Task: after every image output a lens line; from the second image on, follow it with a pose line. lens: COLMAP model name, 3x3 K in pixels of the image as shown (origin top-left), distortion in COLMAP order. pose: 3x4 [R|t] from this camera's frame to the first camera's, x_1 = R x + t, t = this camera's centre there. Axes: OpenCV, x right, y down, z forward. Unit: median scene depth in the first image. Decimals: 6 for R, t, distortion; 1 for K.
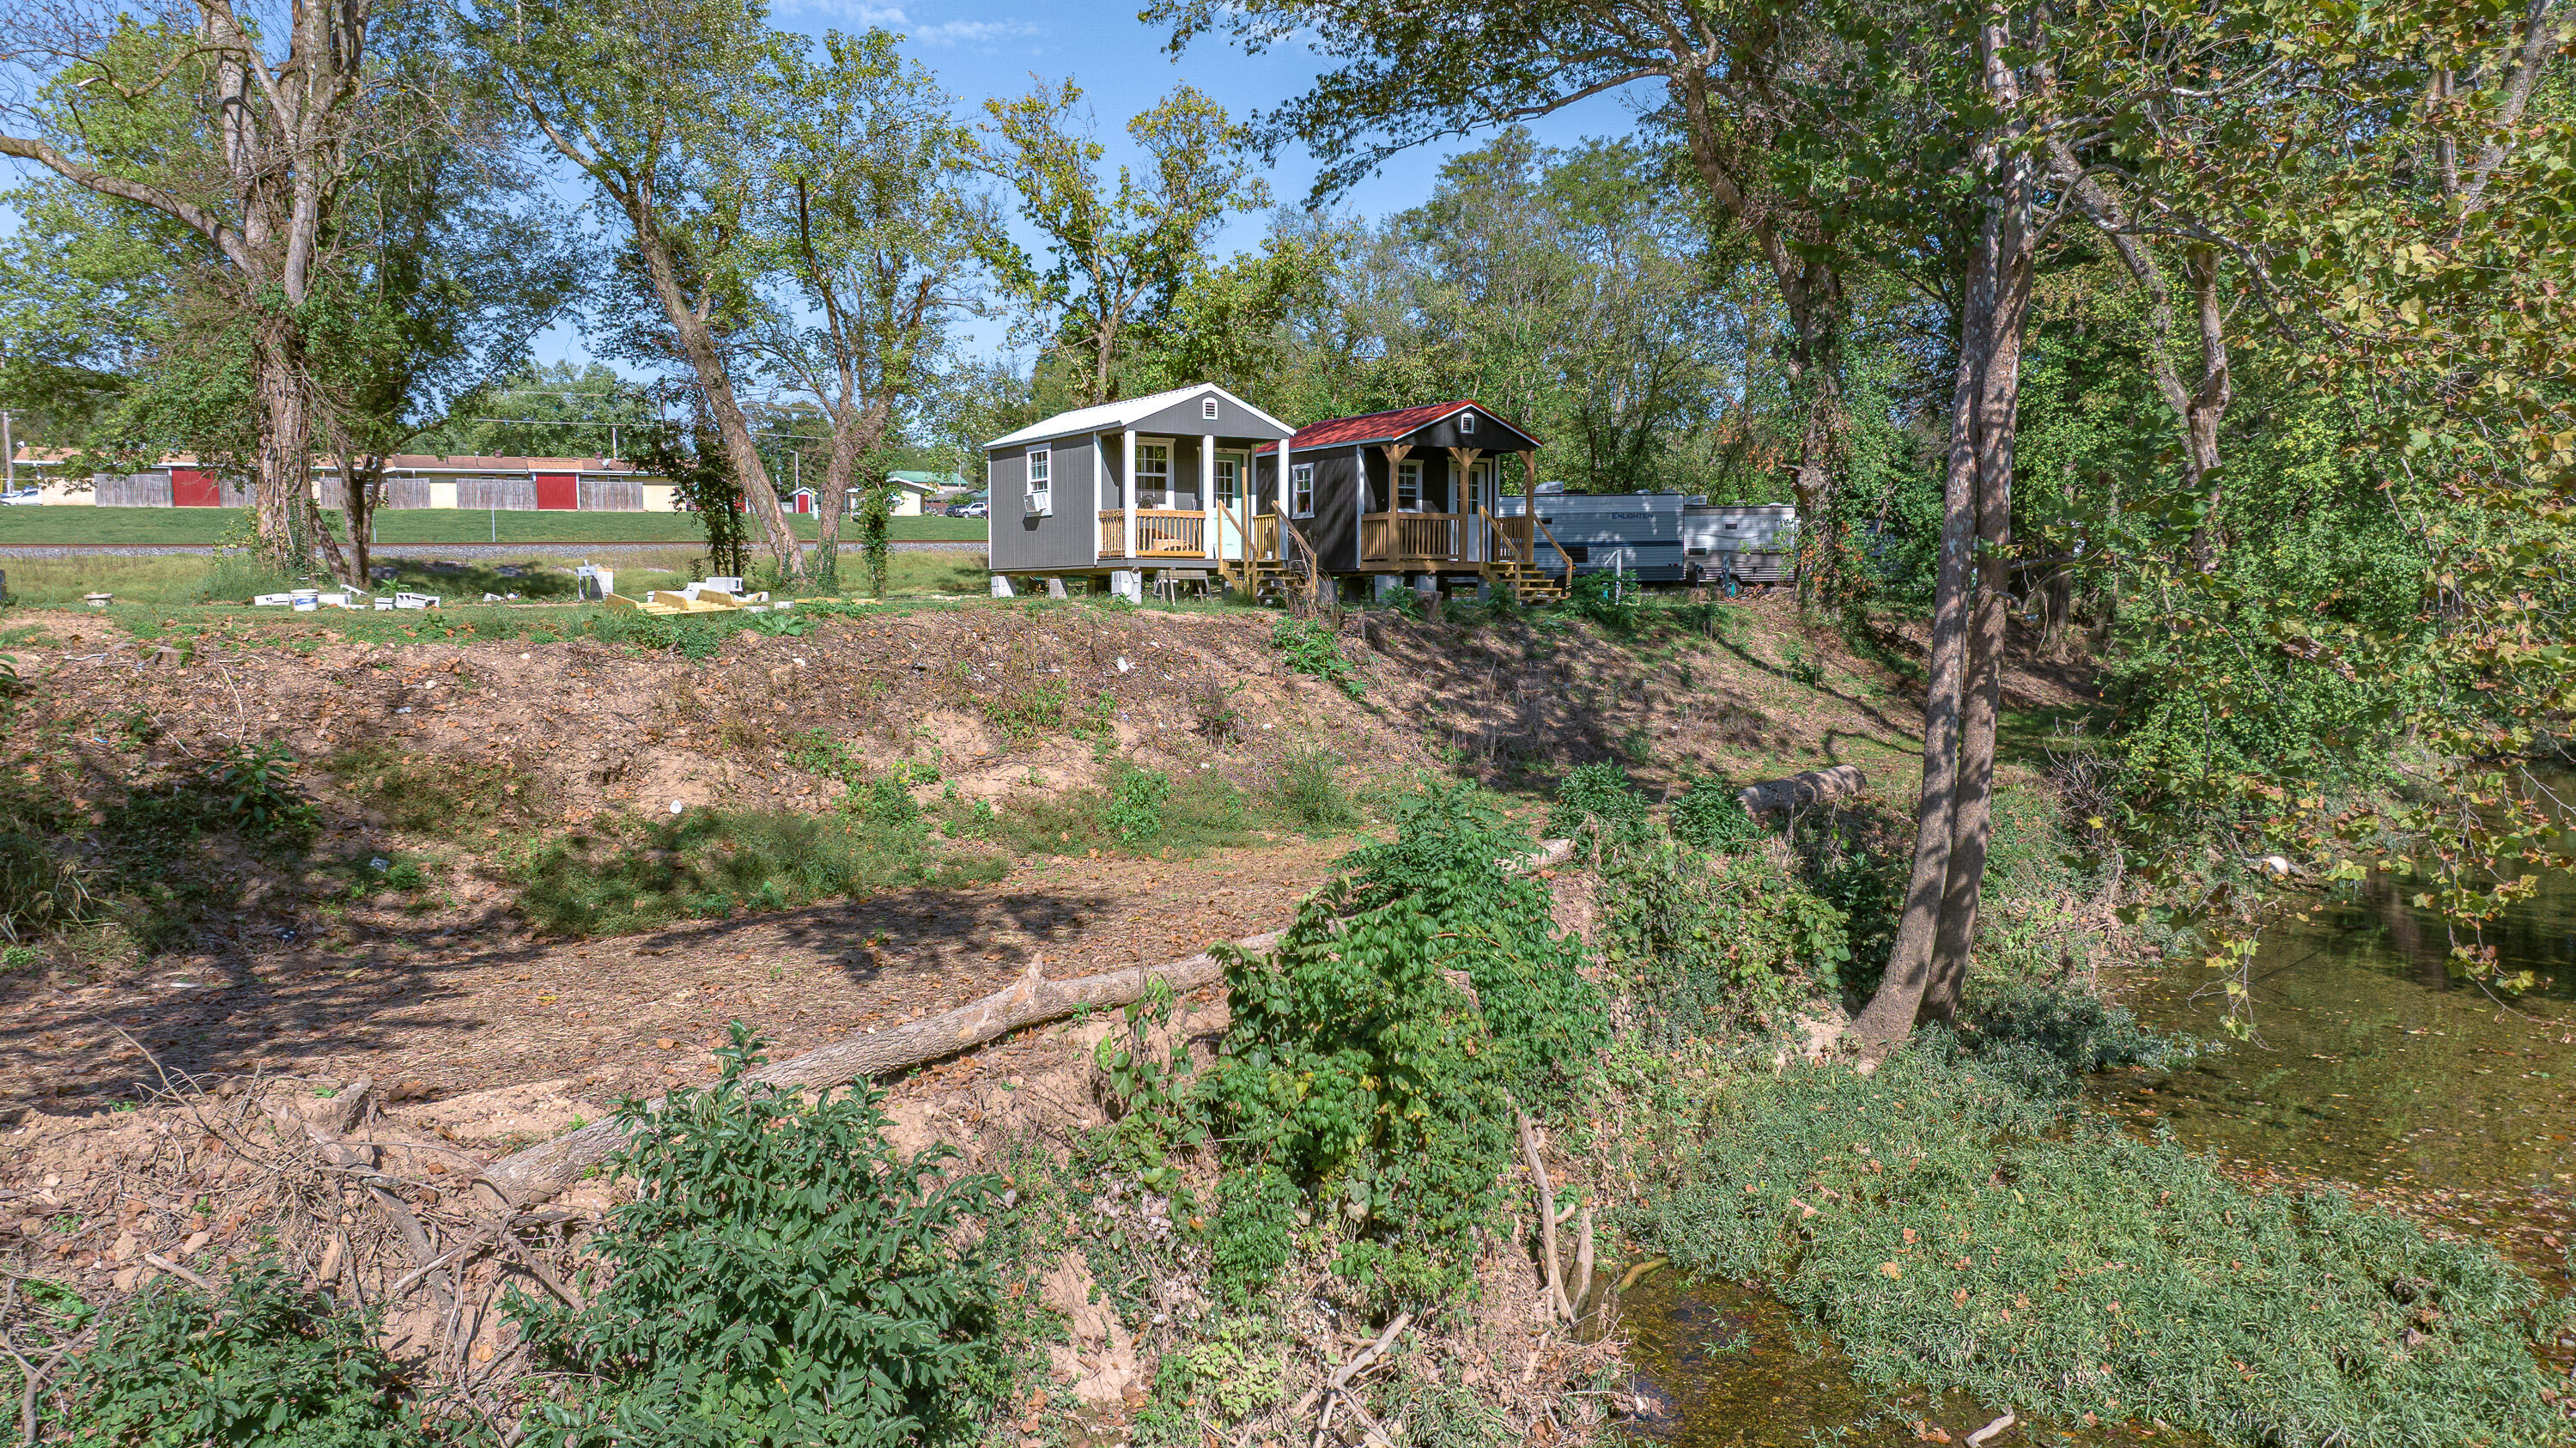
lens RADIAL K [[1759.2, 0, 1296.4], [0, 1759.2, 715.2], [0, 0, 1]] dist [-0.030927, -0.000984]
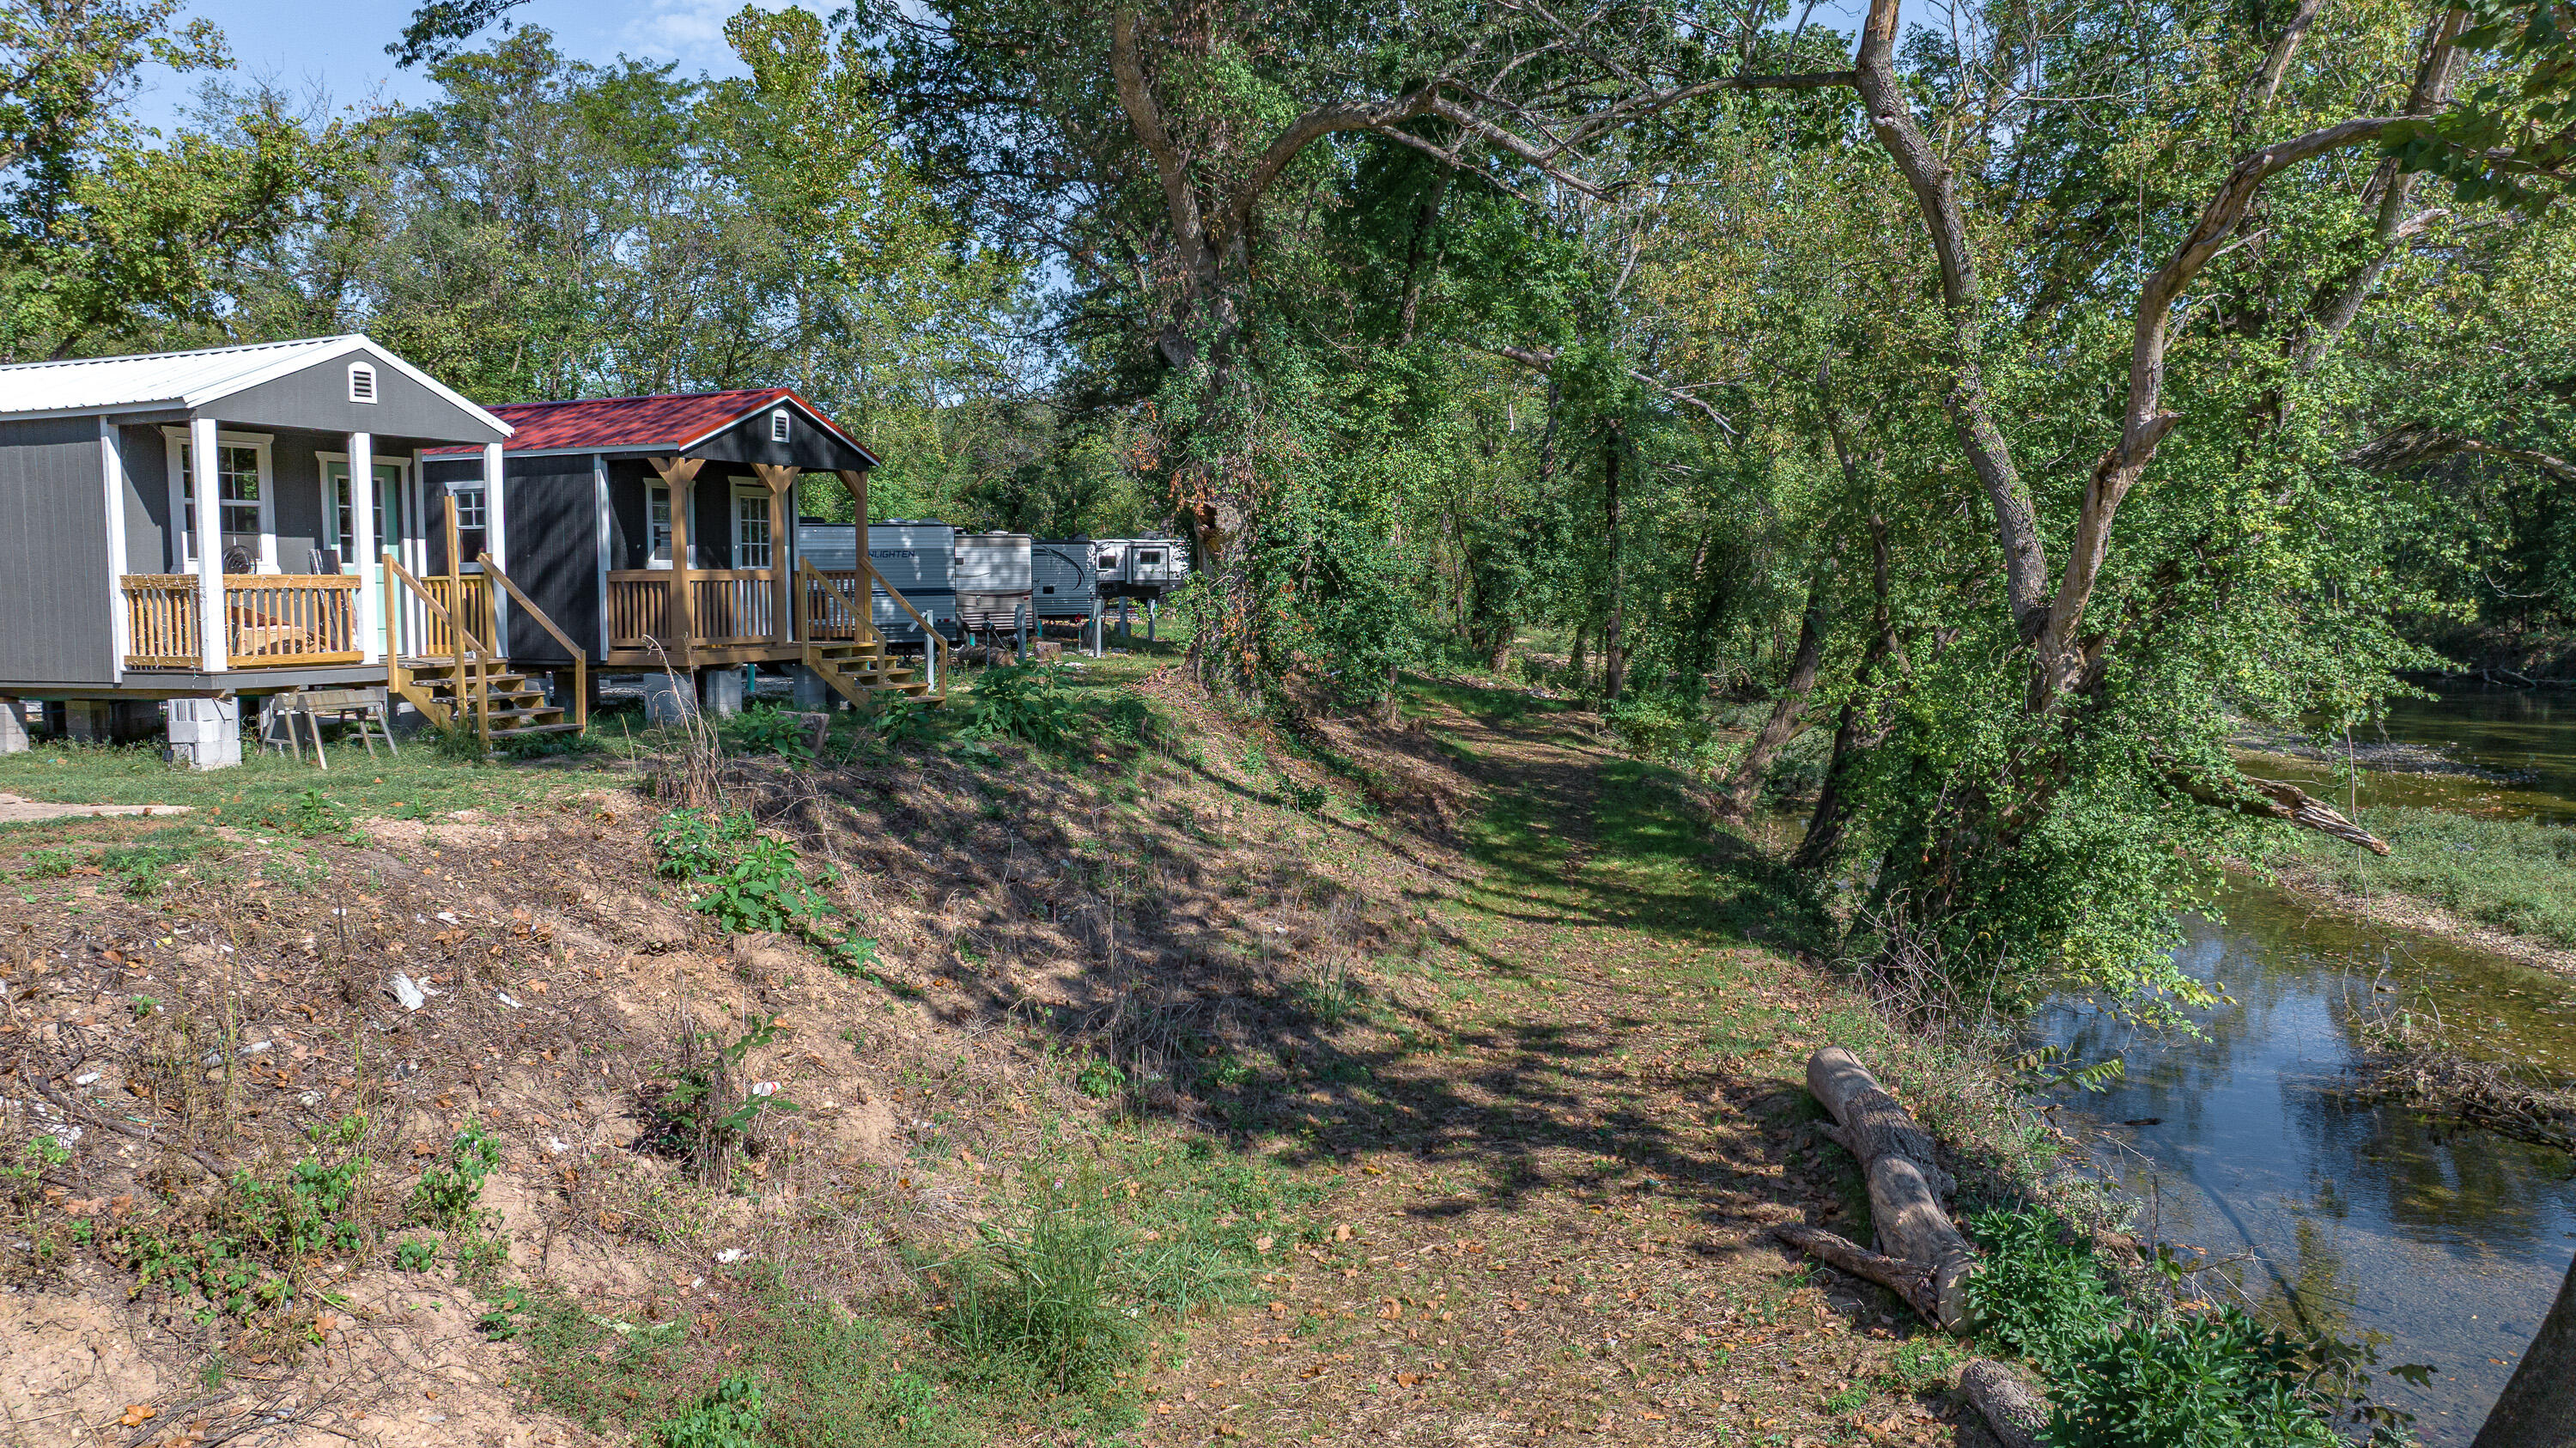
lens RADIAL K [[1781.7, 0, 1288.0], [0, 1781.7, 724.0], [0, 0, 1]] dist [-0.108308, 0.120029]
pose [[0.822323, -0.049338, 0.566877, -0.110775], [0.043923, 0.998765, 0.023211, -0.064660], [-0.567323, 0.005812, 0.823475, 0.371208]]
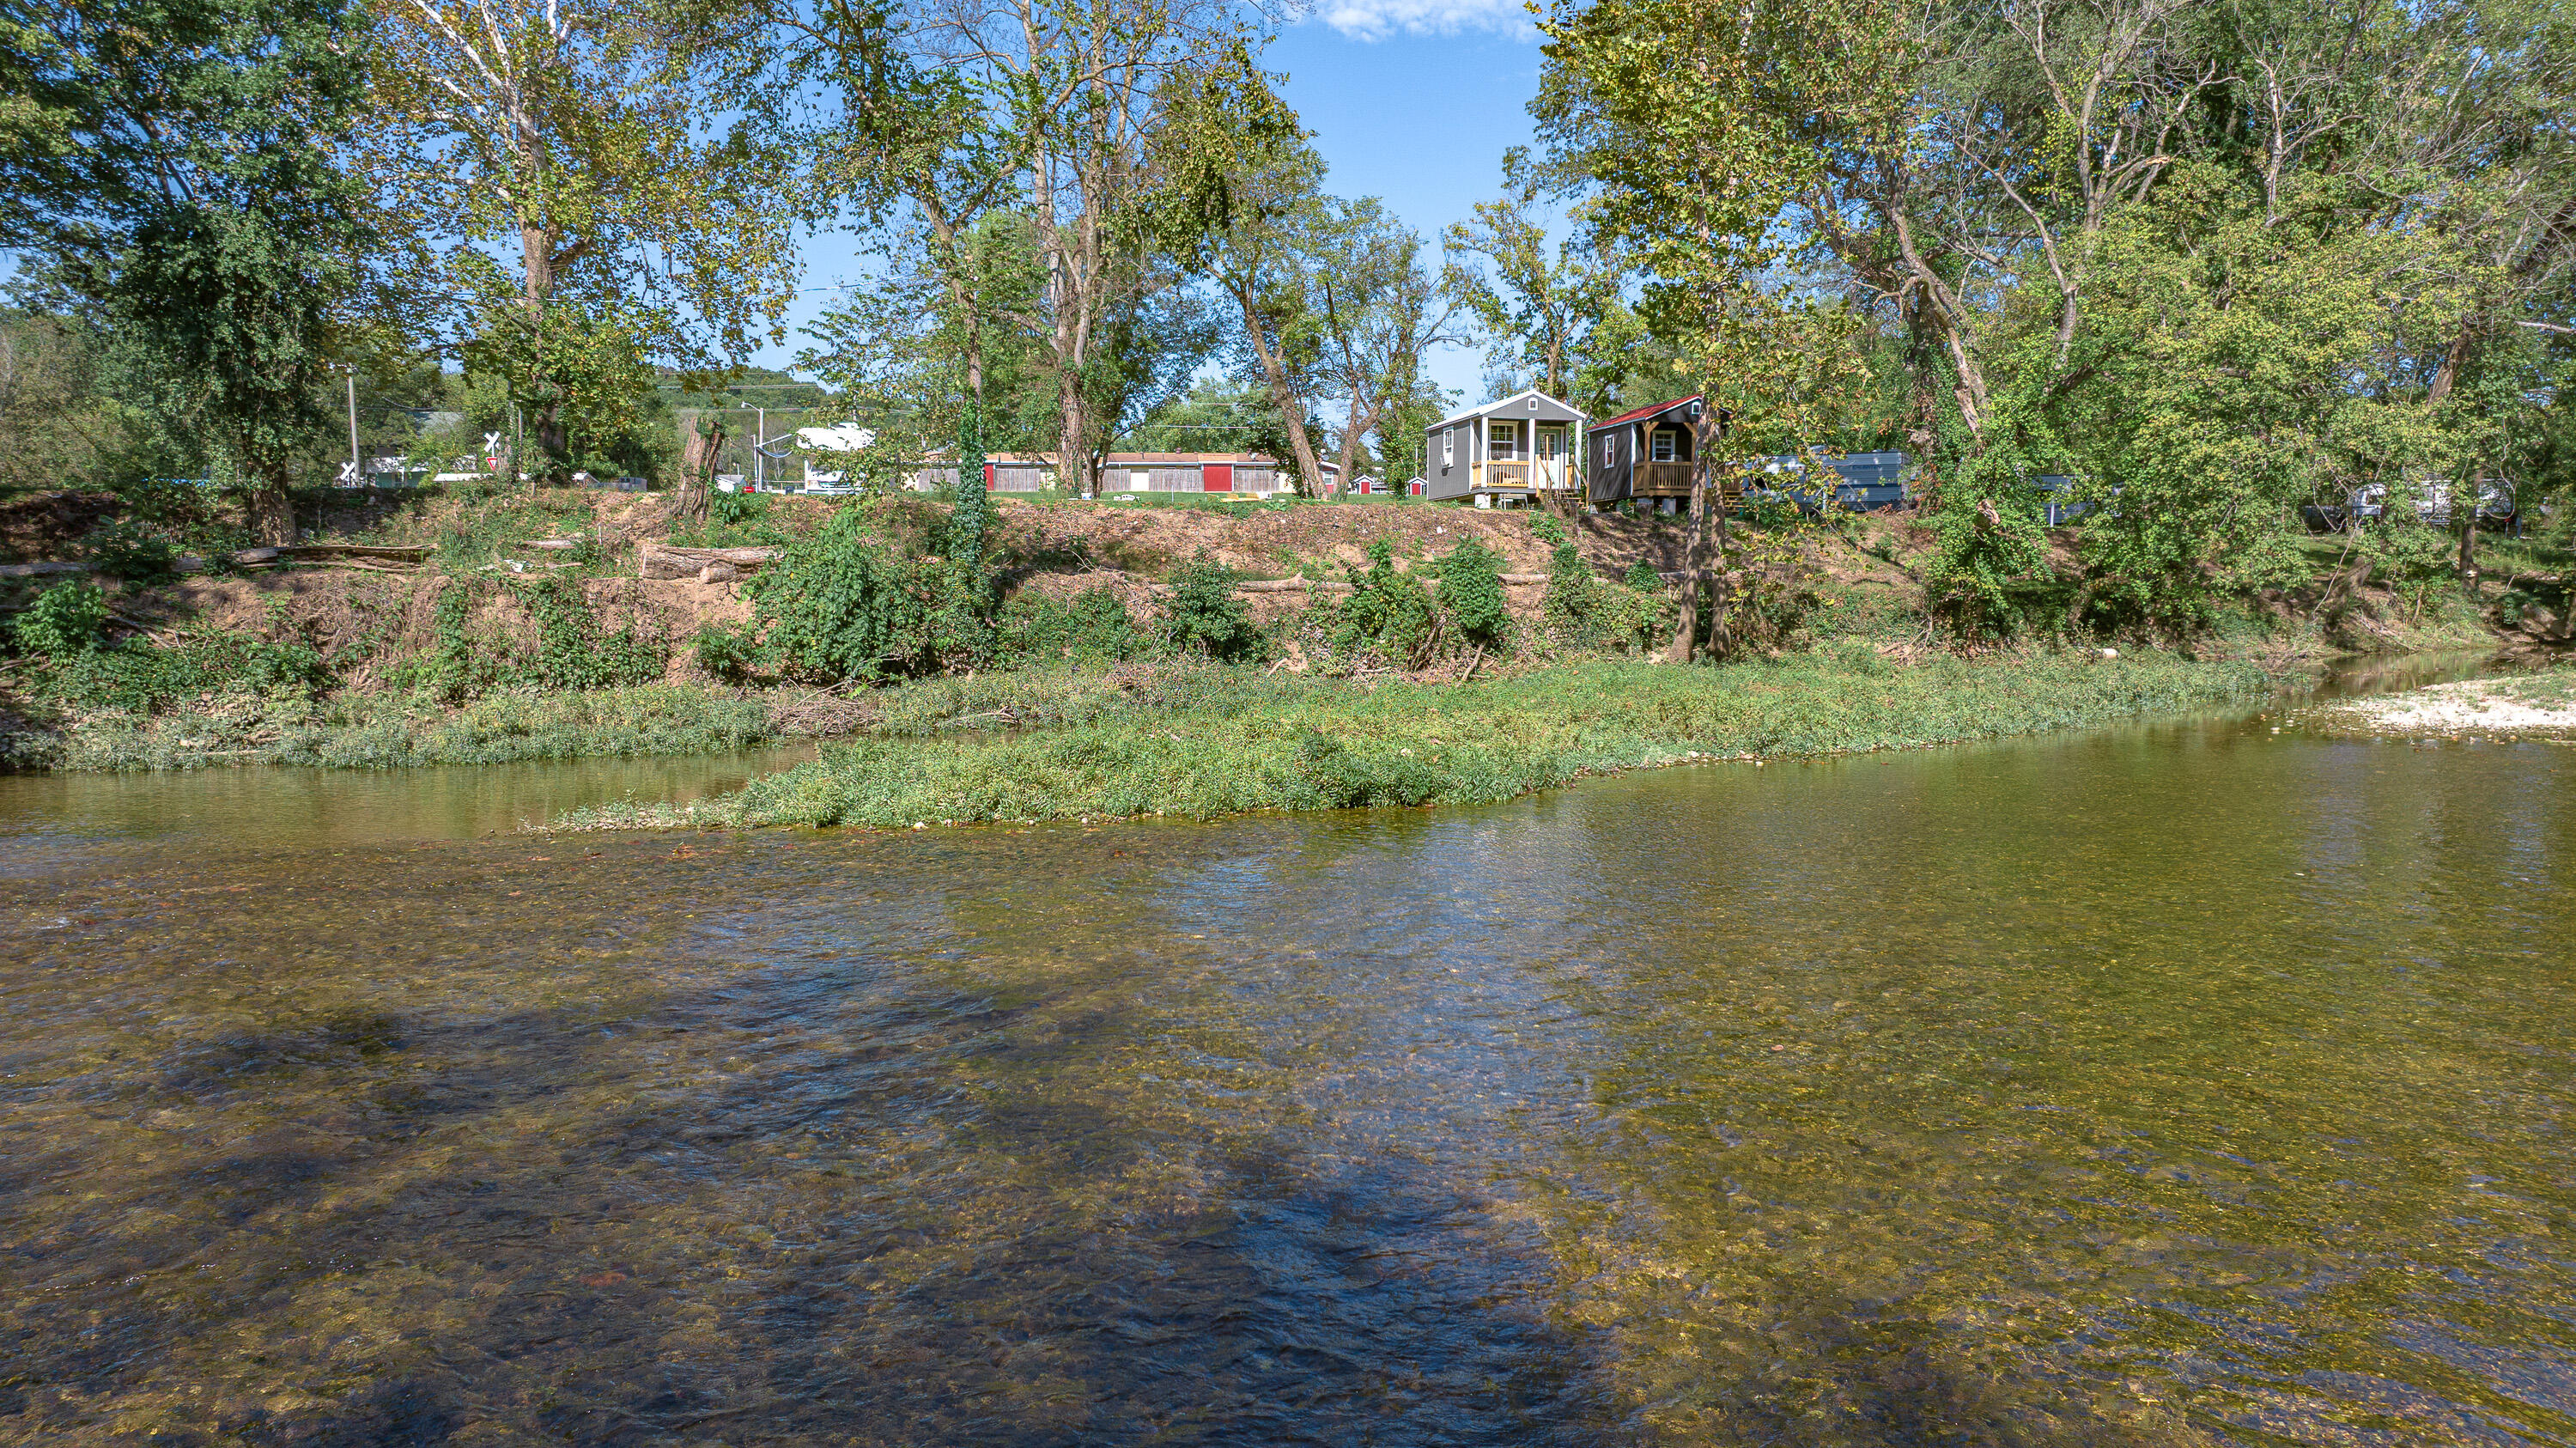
lens RADIAL K [[1759.2, 0, 1296.4], [0, 1759.2, 715.2], [0, 0, 1]] dist [-0.030927, -0.000984]
pose [[0.934951, 0.031487, -0.353378, 0.332669], [-0.031075, 0.999494, 0.006842, 0.124465], [0.353414, 0.004584, 0.935456, -0.685475]]
